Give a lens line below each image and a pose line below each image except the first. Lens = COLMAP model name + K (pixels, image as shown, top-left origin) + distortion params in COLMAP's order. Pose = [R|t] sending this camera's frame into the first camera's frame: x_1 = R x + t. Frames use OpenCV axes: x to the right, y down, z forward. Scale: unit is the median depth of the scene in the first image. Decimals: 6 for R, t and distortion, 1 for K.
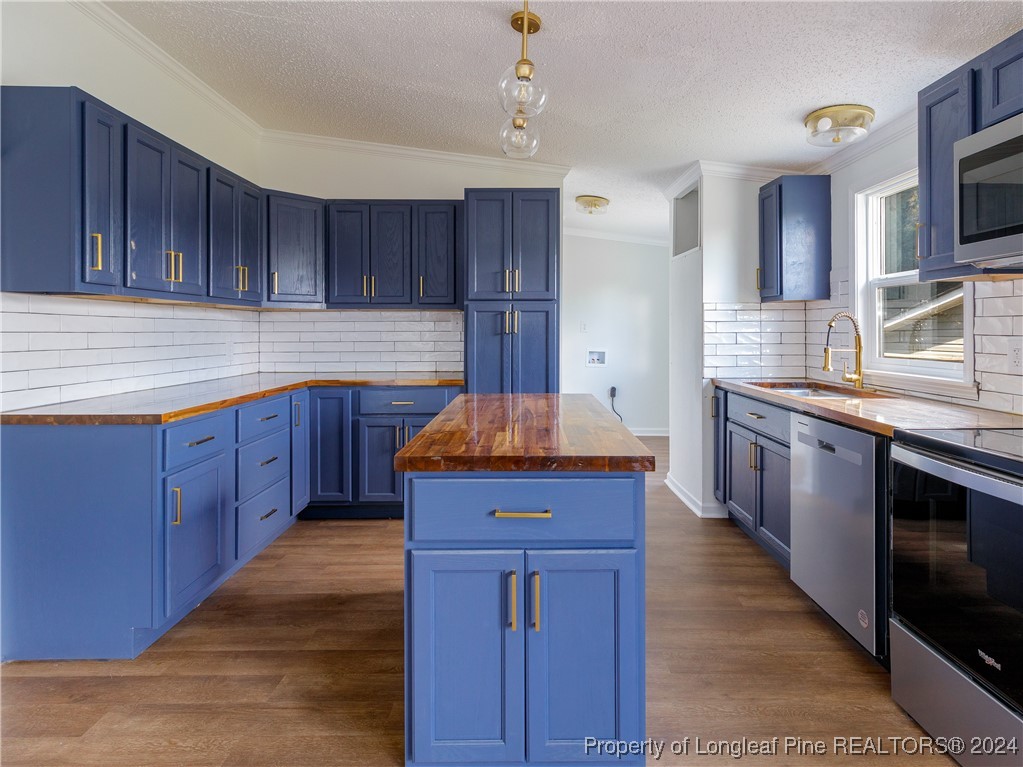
lens RADIAL K [[546.5, 0, 511.7], [0, 546.5, 325.5], [0, 0, 1]] dist [-0.002647, 0.000306]
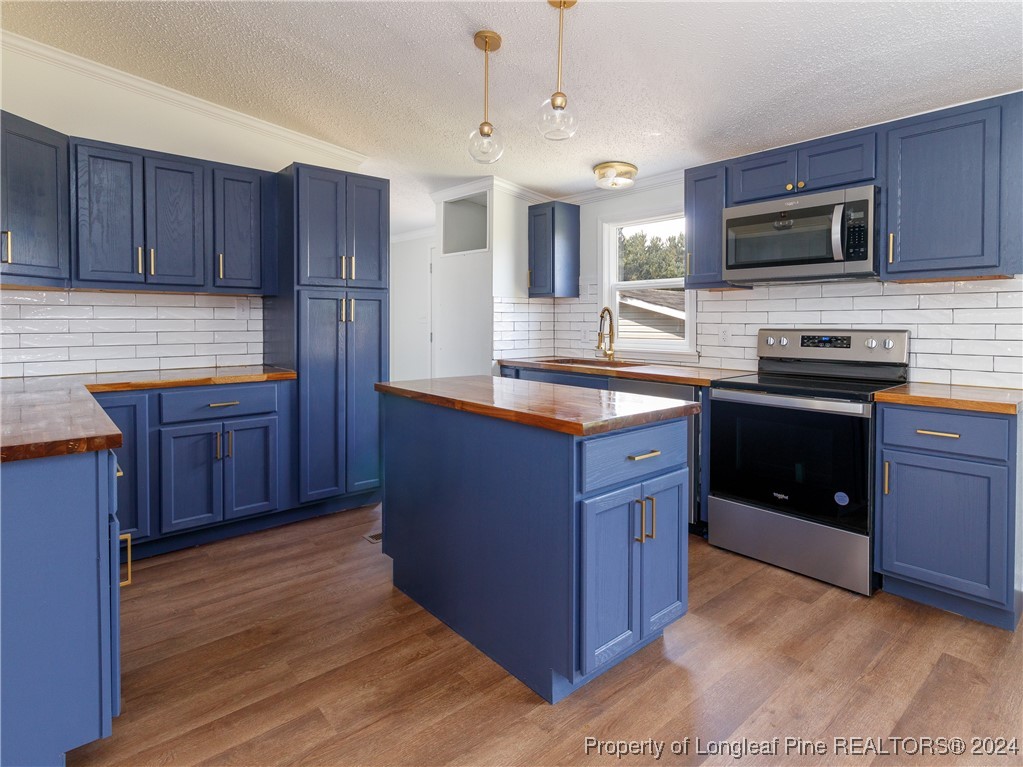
lens RADIAL K [[546.5, 0, 510.9], [0, 546.5, 323.8], [0, 0, 1]] dist [-0.002647, 0.000306]
pose [[0.757741, -0.000071, 0.652555, -0.451405], [-0.010060, 0.999880, 0.011790, 0.003742], [-0.652478, -0.015499, 0.757650, 0.082453]]
